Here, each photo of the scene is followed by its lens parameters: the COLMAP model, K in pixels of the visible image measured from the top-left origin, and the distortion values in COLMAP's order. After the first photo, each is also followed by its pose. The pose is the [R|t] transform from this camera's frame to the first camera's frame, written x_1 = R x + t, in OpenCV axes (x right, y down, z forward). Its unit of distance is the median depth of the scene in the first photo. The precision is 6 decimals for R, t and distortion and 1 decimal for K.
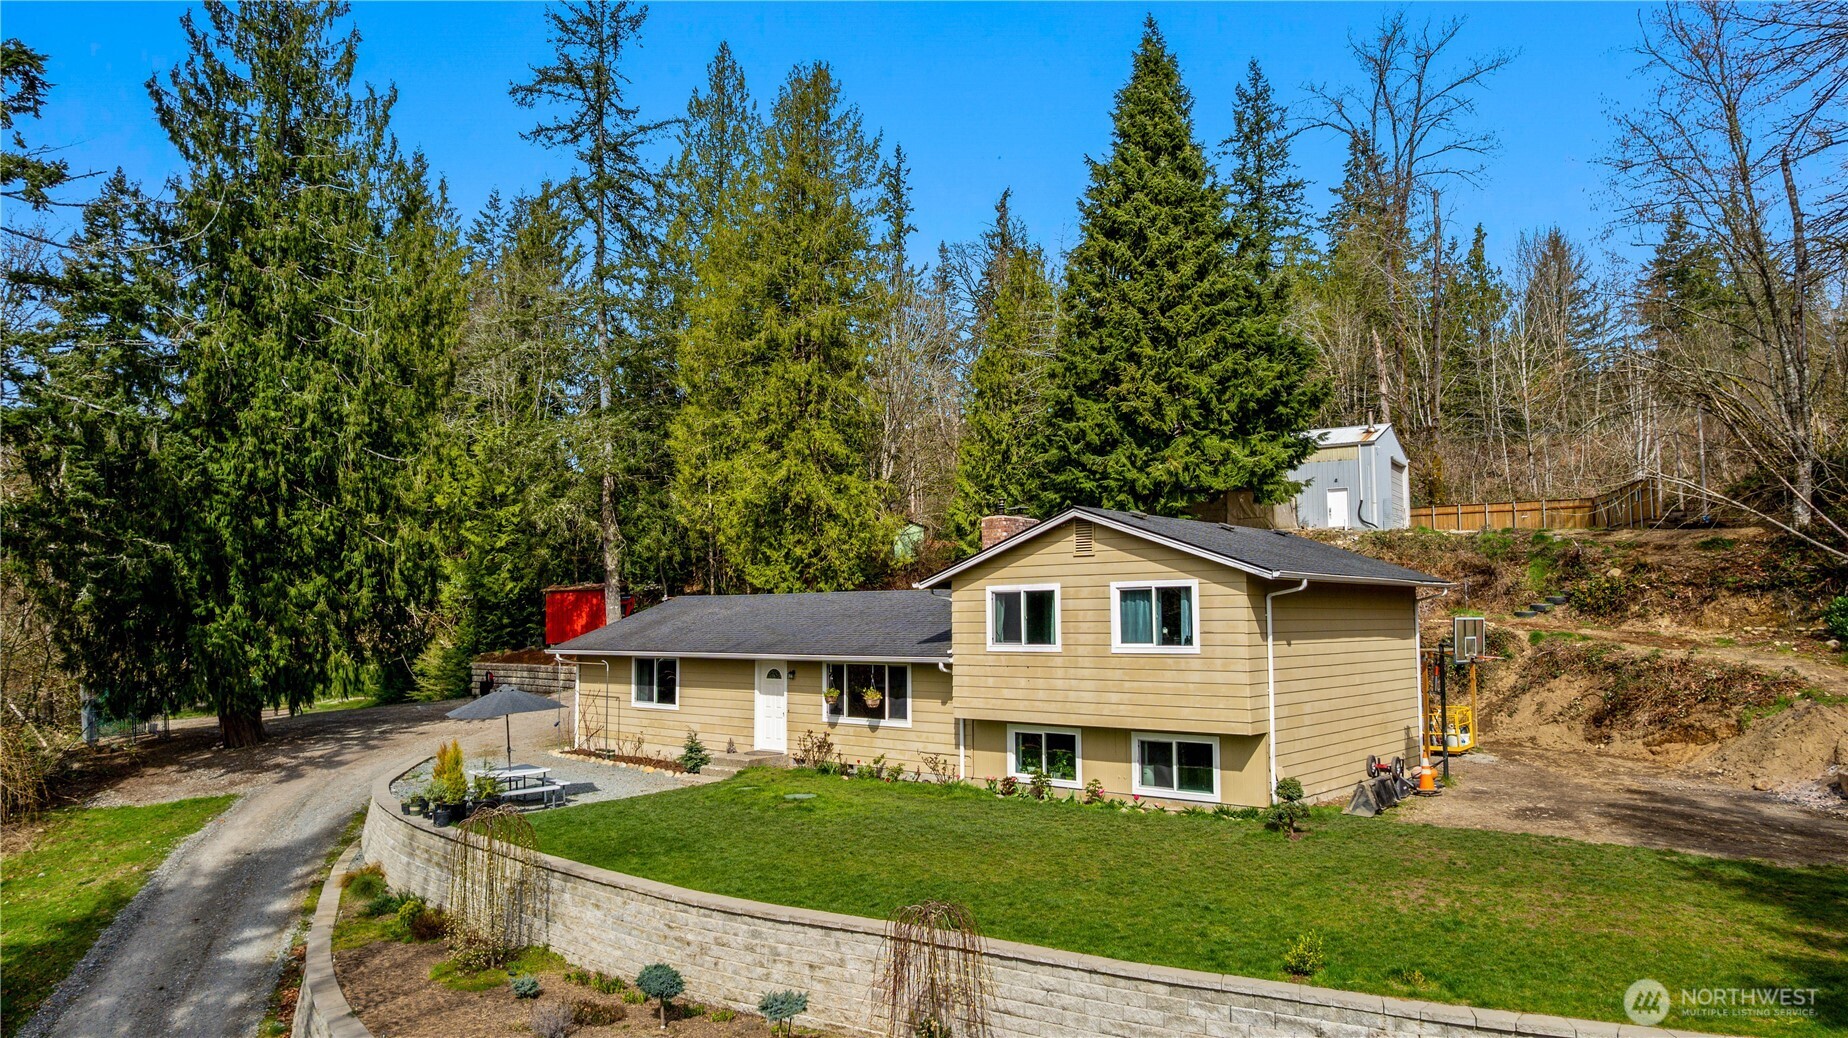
lens RADIAL K [[1189.3, 0, 925.7], [0, 1189.3, 527.1], [0, 0, 1]] dist [-0.039275, 0.013643]
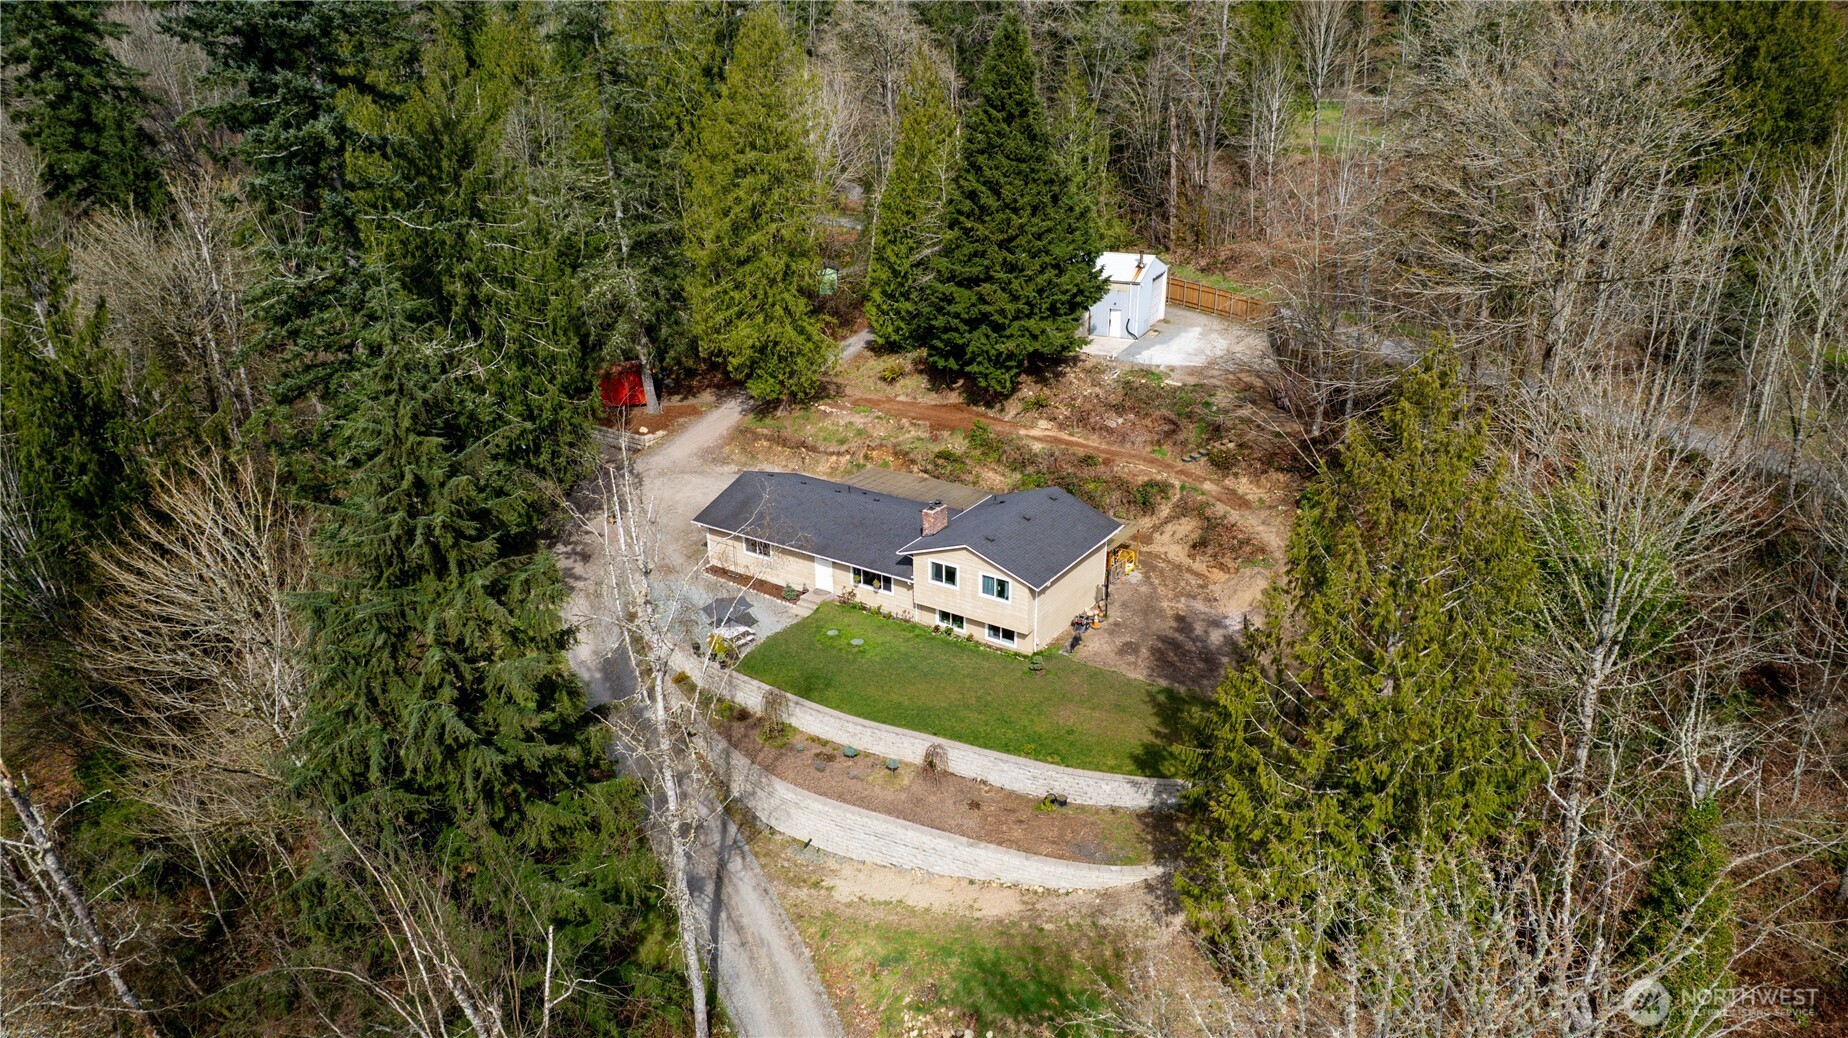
lens RADIAL K [[1189.3, 0, 925.5], [0, 1189.3, 511.4], [0, 0, 1]] dist [-0.039275, 0.013643]
pose [[0.991690, -0.048088, 0.119329, -0.225073], [-0.008267, 0.901784, 0.432109, -1.016707], [-0.128388, -0.429504, 0.893892, -1.067466]]
